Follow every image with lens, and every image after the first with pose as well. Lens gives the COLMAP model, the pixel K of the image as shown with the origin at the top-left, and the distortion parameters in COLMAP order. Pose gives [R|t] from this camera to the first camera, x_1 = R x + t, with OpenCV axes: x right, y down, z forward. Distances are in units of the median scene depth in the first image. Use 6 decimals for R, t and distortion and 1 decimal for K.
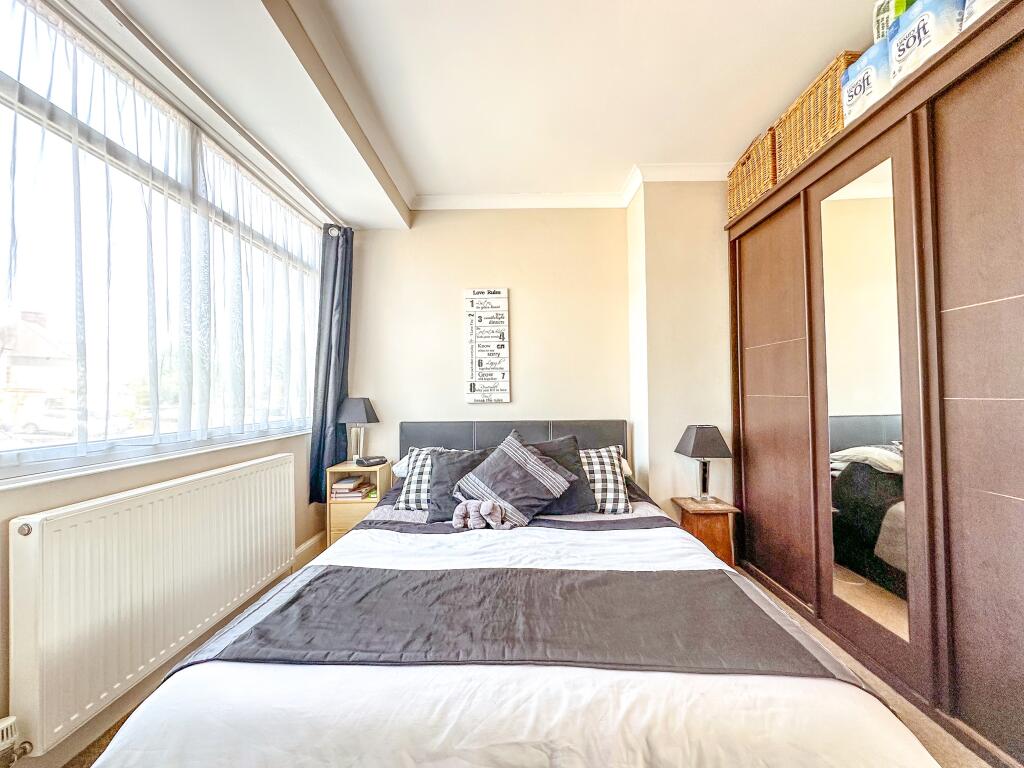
lens RADIAL K [[418.1, 0, 512.0], [0, 418.1, 384.0], [0, 0, 1]] dist [-0.003594, -0.000093]
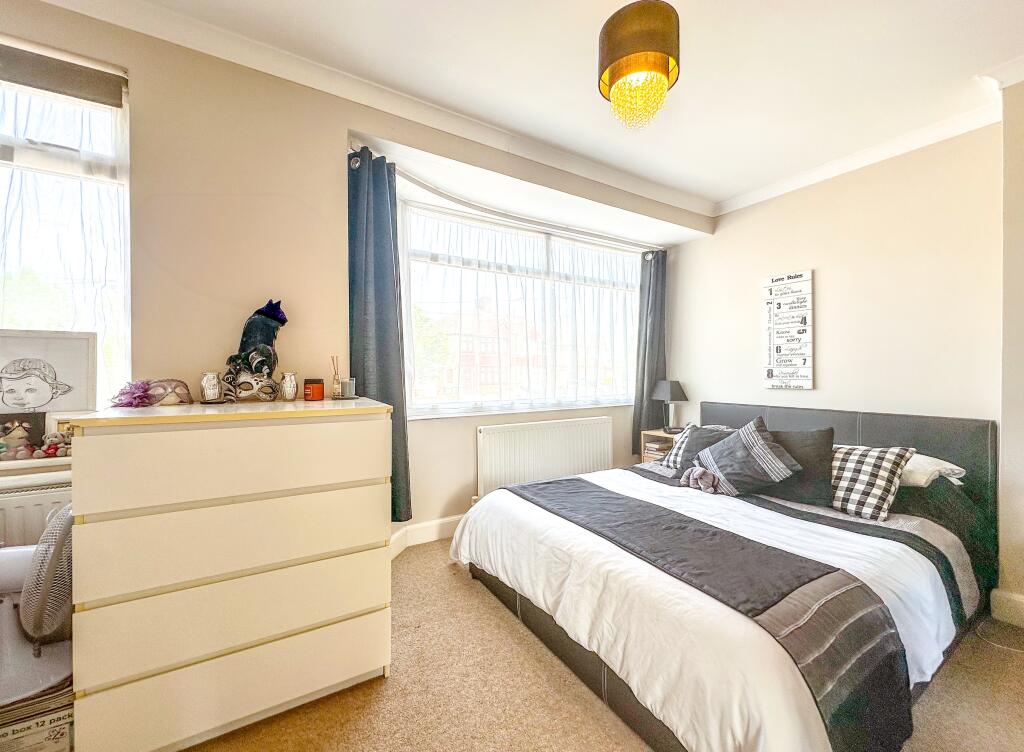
lens RADIAL K [[418.6, 0, 512.0], [0, 418.6, 376.0], [0, 0, 1]] dist [0.001395, 0.000206]
pose [[0.534421, 0.018366, -0.845019, 0.607836], [0.019753, 0.999219, 0.034210, -0.046253], [0.844987, -0.034975, 0.533642, -0.127199]]
